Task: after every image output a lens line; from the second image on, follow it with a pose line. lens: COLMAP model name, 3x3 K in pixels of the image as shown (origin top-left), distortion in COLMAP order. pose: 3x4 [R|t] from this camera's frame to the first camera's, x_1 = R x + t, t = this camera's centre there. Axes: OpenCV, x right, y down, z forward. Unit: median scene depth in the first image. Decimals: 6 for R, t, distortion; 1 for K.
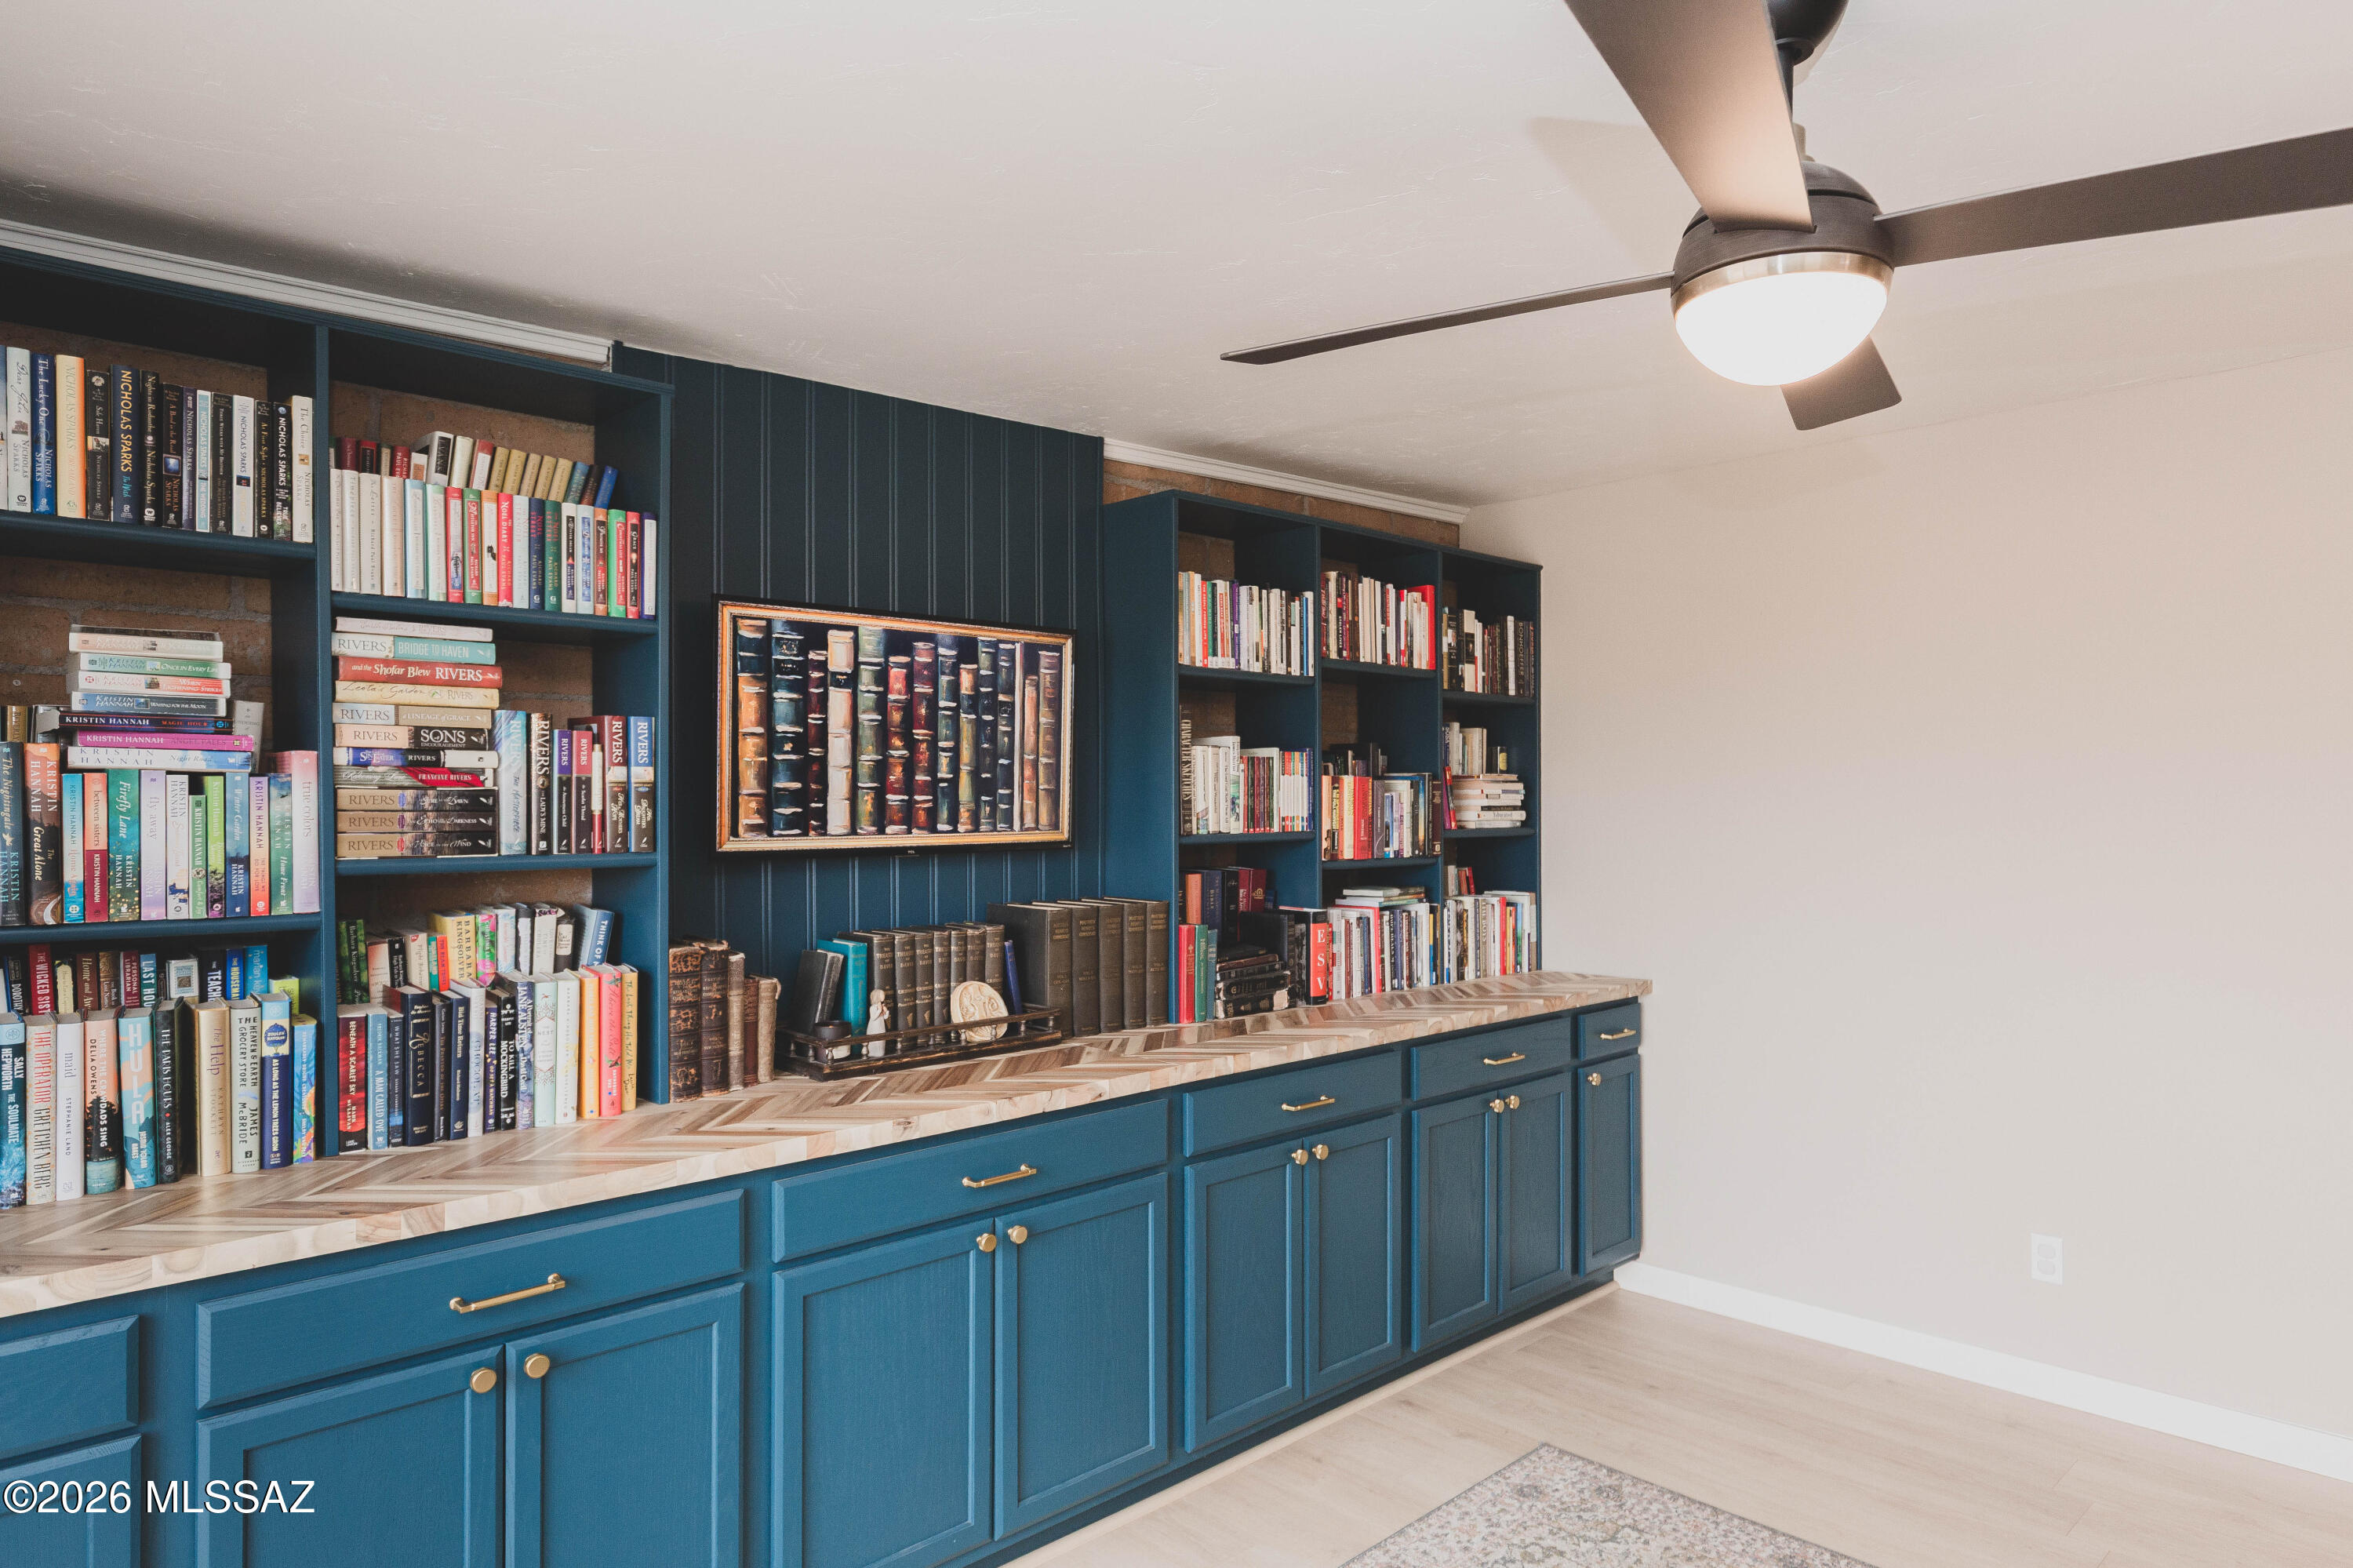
lens RADIAL K [[1428.9, 0, 1176.5], [0, 1428.9, 784.0], [0, 0, 1]] dist [-0.003574, -0.000427]
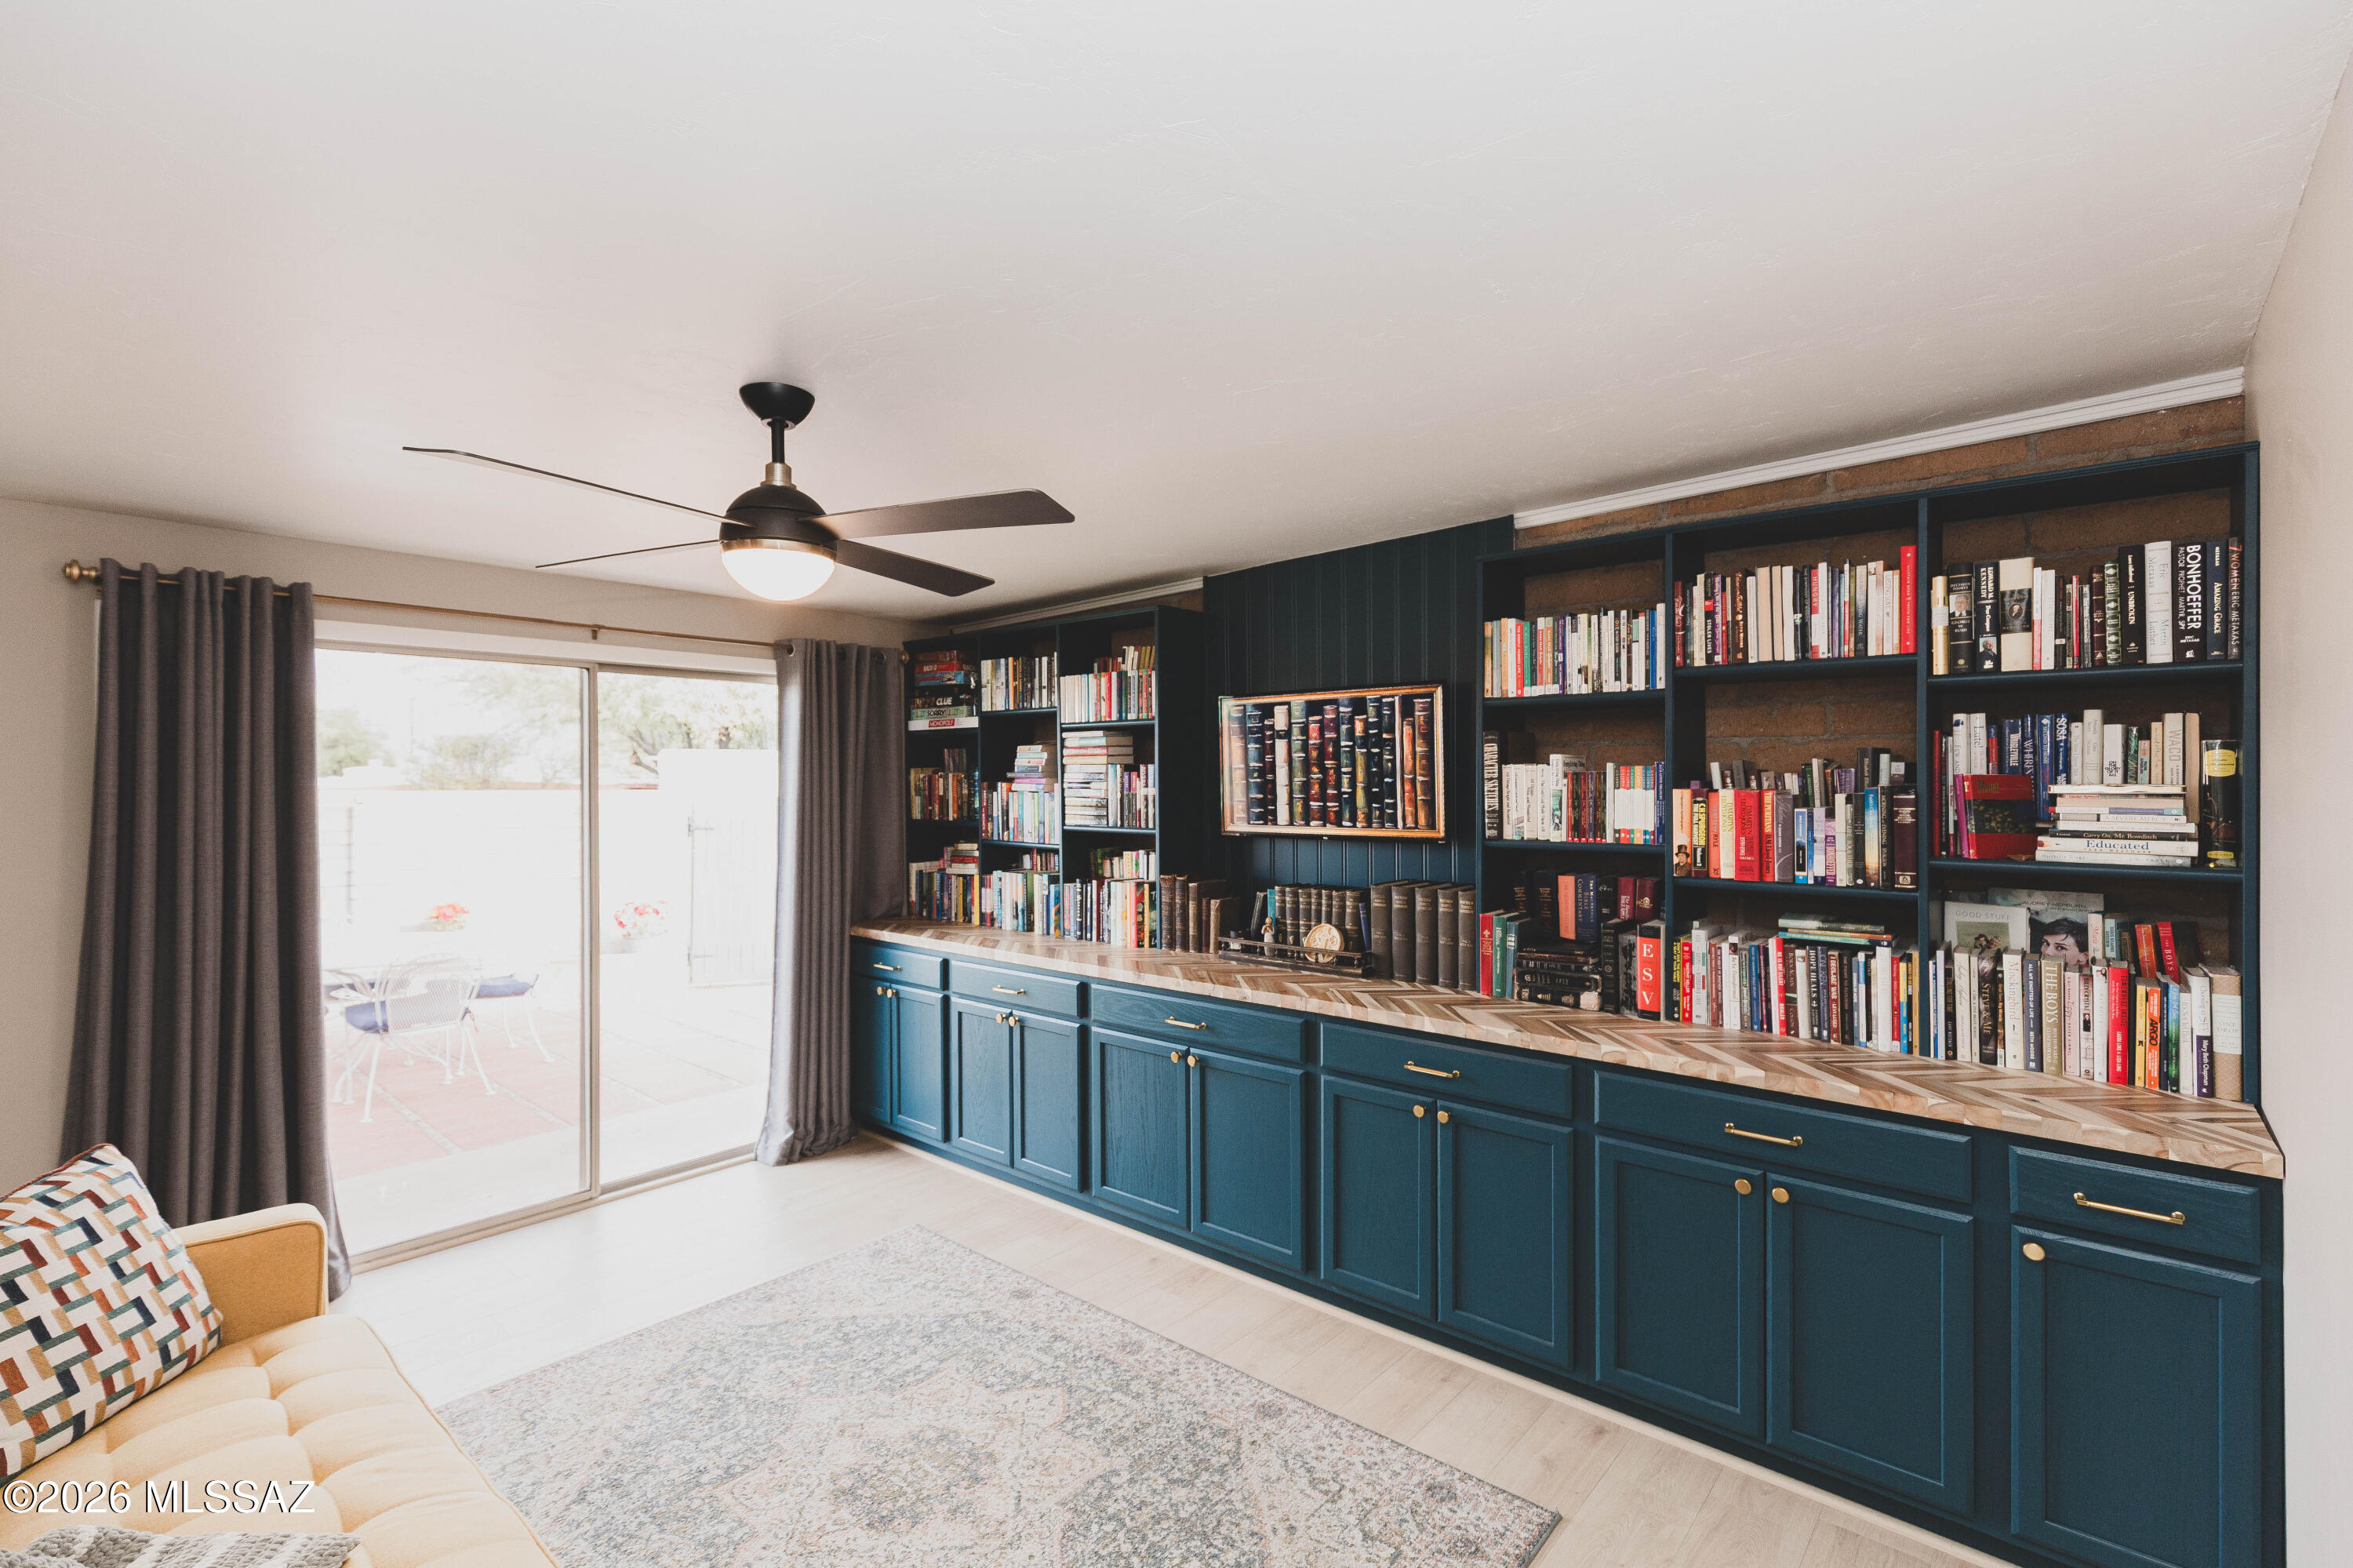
lens RADIAL K [[1067.6, 0, 1182.3], [0, 1067.6, 773.6], [0, 0, 1]] dist [0.002676, -0.001024]
pose [[0.084441, -0.006088, -0.996410, 0.955310], [0.010890, 0.999927, -0.005186, -0.019379], [0.996369, -0.010413, 0.084501, 0.719833]]
